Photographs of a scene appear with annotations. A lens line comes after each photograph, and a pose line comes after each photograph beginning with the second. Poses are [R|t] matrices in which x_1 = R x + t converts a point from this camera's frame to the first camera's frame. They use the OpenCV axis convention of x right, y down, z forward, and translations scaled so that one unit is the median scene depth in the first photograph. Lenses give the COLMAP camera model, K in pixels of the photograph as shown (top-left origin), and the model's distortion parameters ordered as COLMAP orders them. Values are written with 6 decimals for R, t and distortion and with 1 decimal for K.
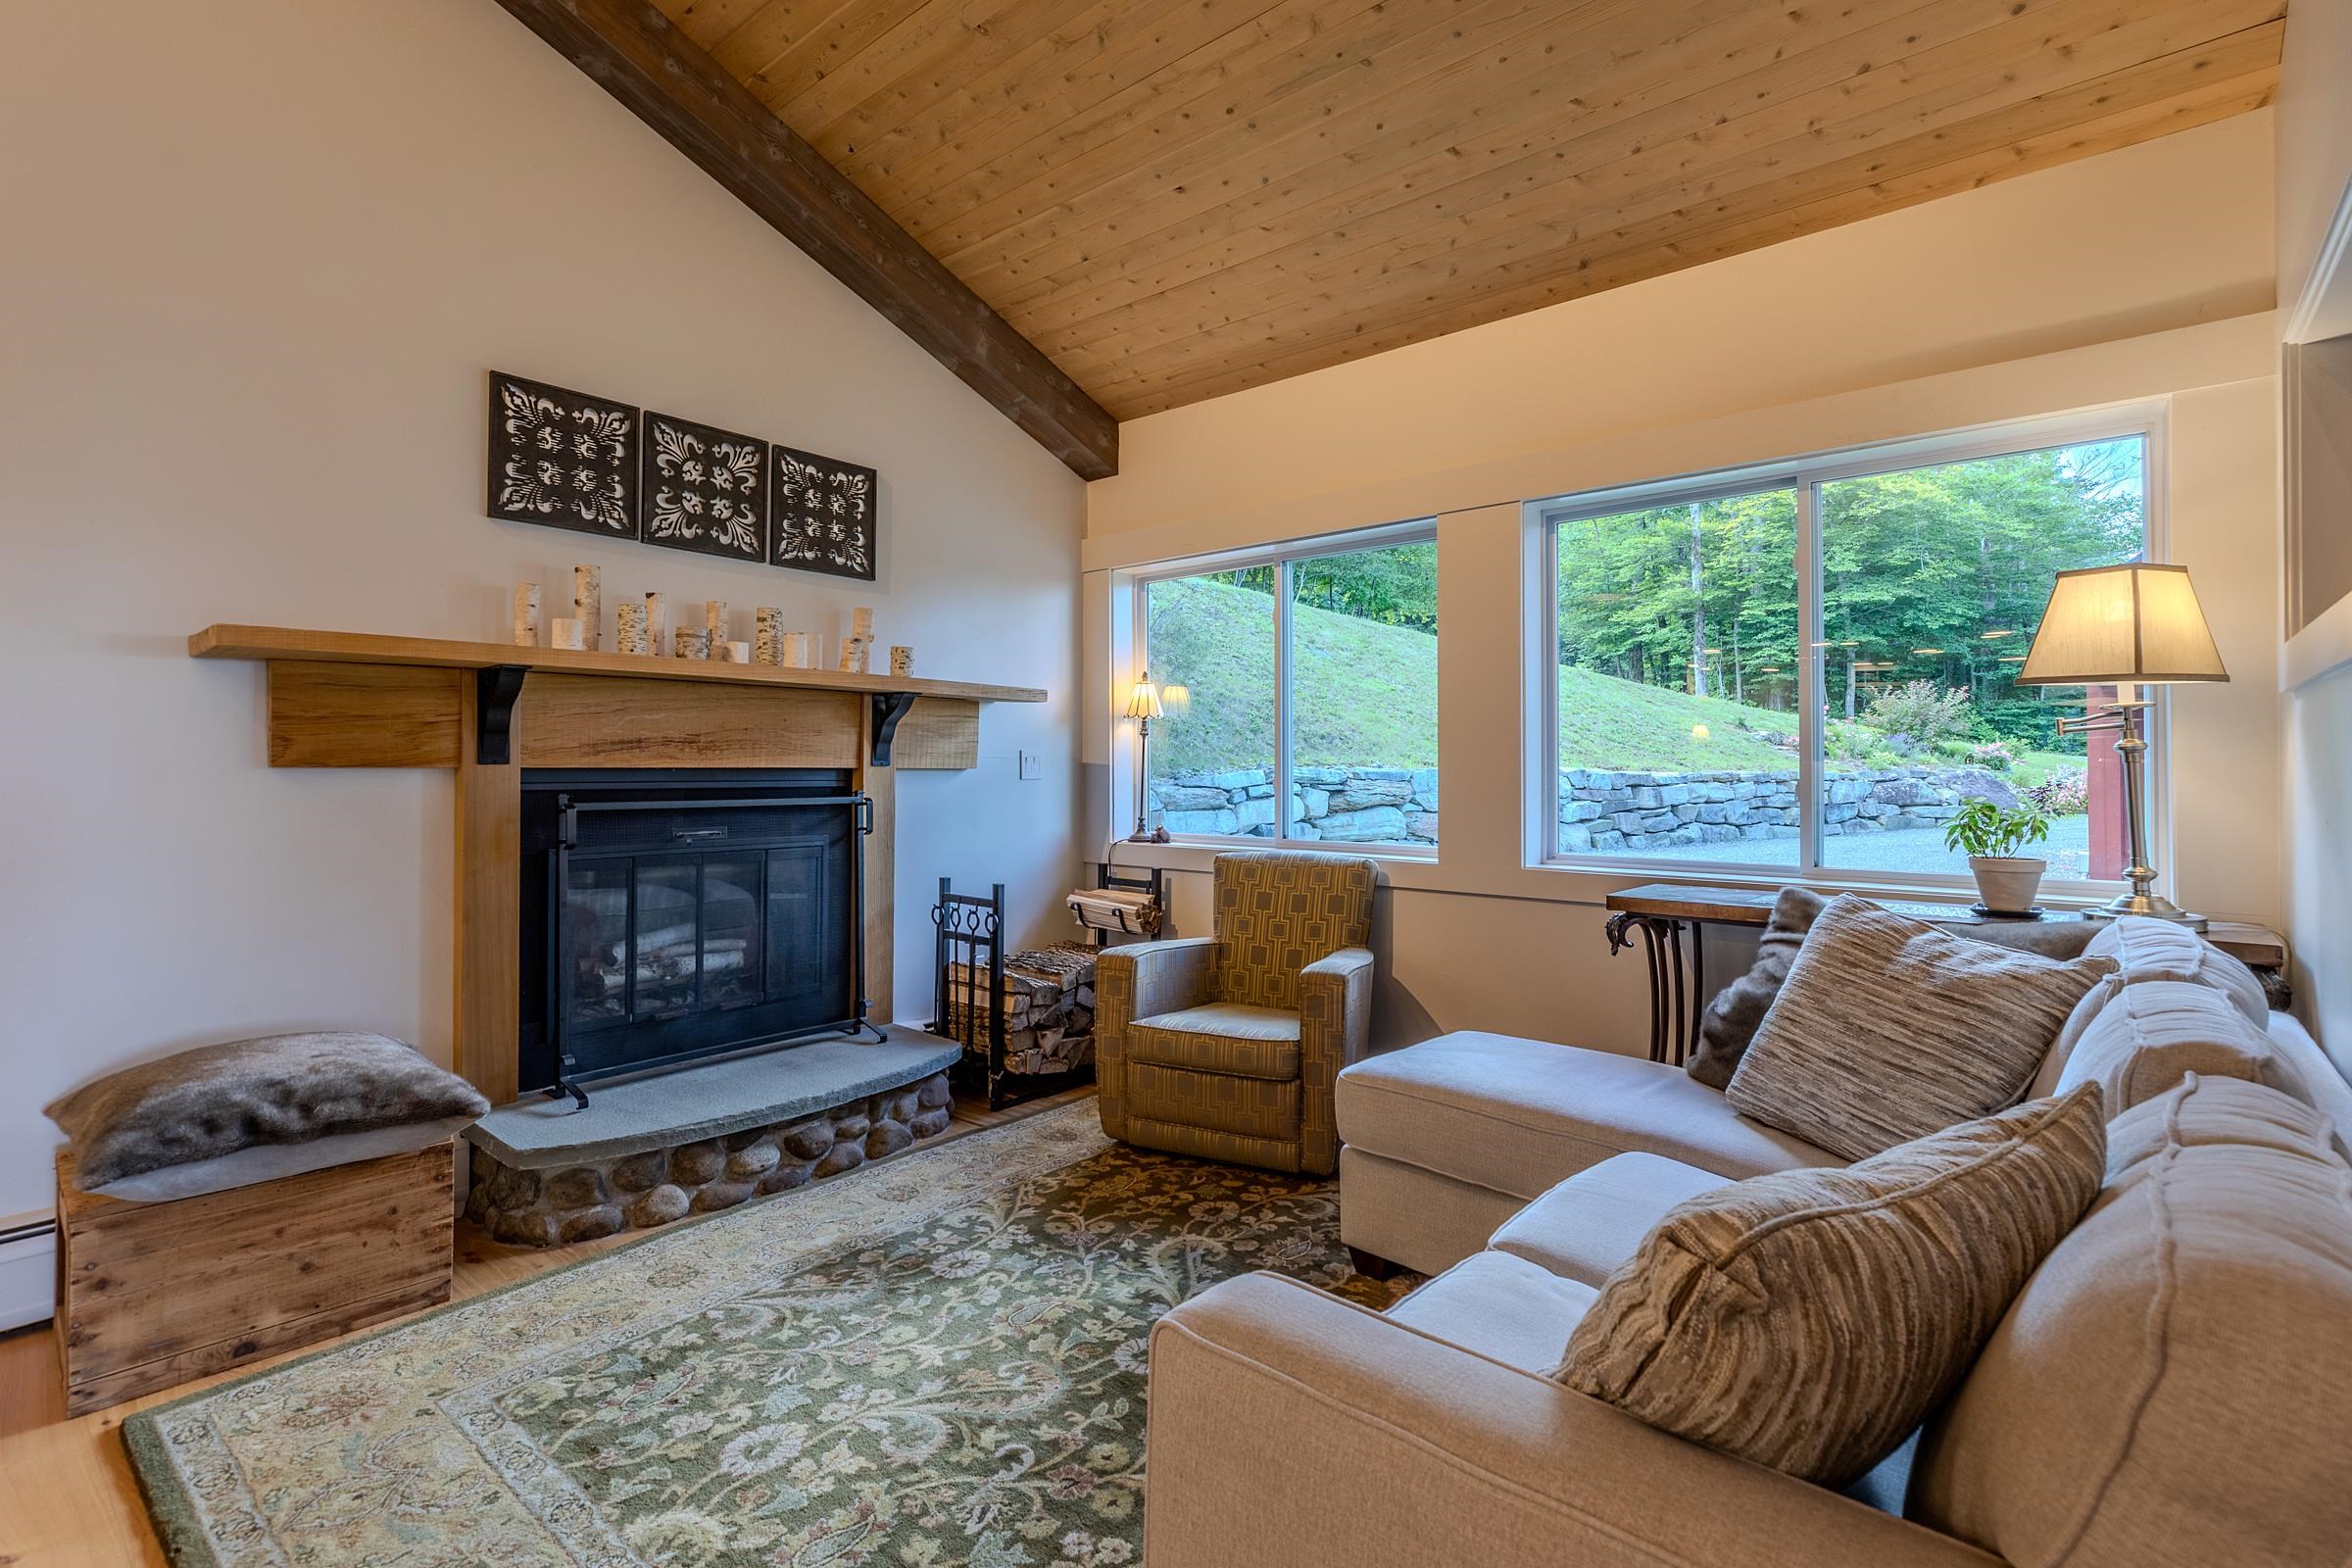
lens RADIAL K [[1079.4, 0, 1118.3], [0, 1079.4, 749.2], [0, 0, 1]] dist [0.007876, 0.001245]
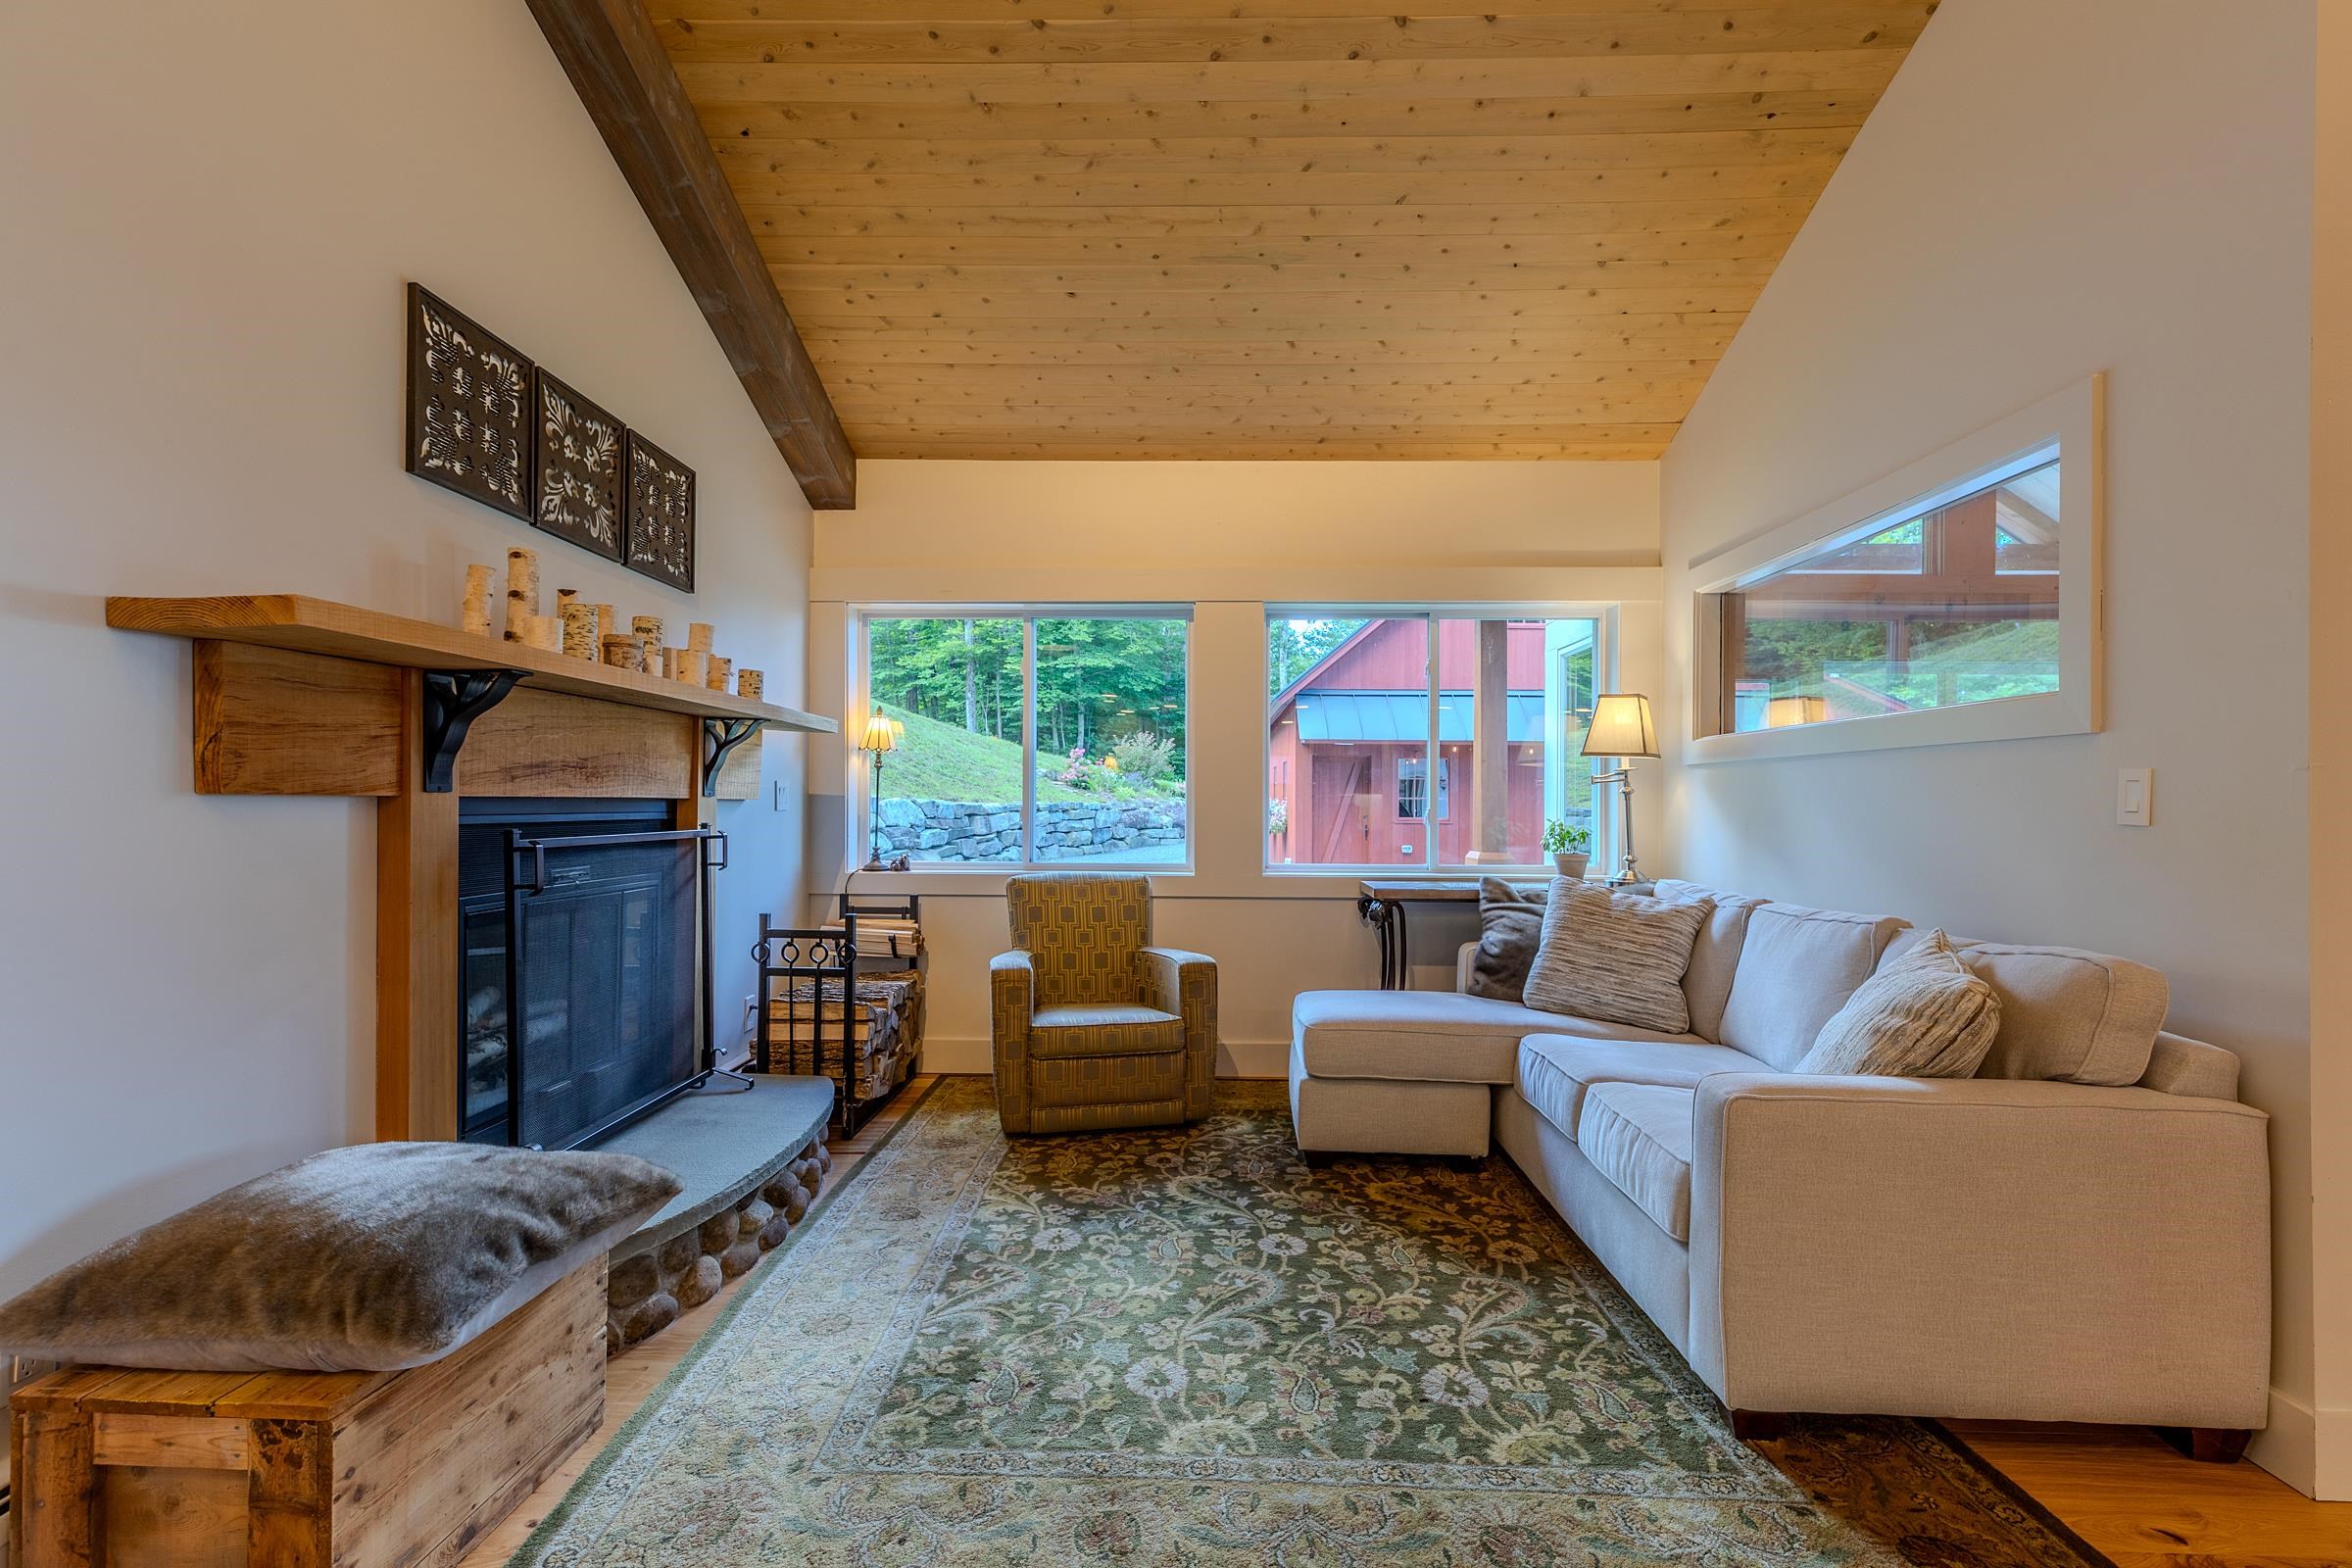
lens RADIAL K [[1079.4, 0, 1131.5], [0, 1079.4, 793.8], [0, 0, 1]] dist [0.007876, 0.001245]
pose [[0.776206, 0.007868, 0.630431, -0.638940], [-0.016373, 0.999836, 0.007680, 0.000811], [-0.630267, -0.016284, 0.776207, 0.066483]]
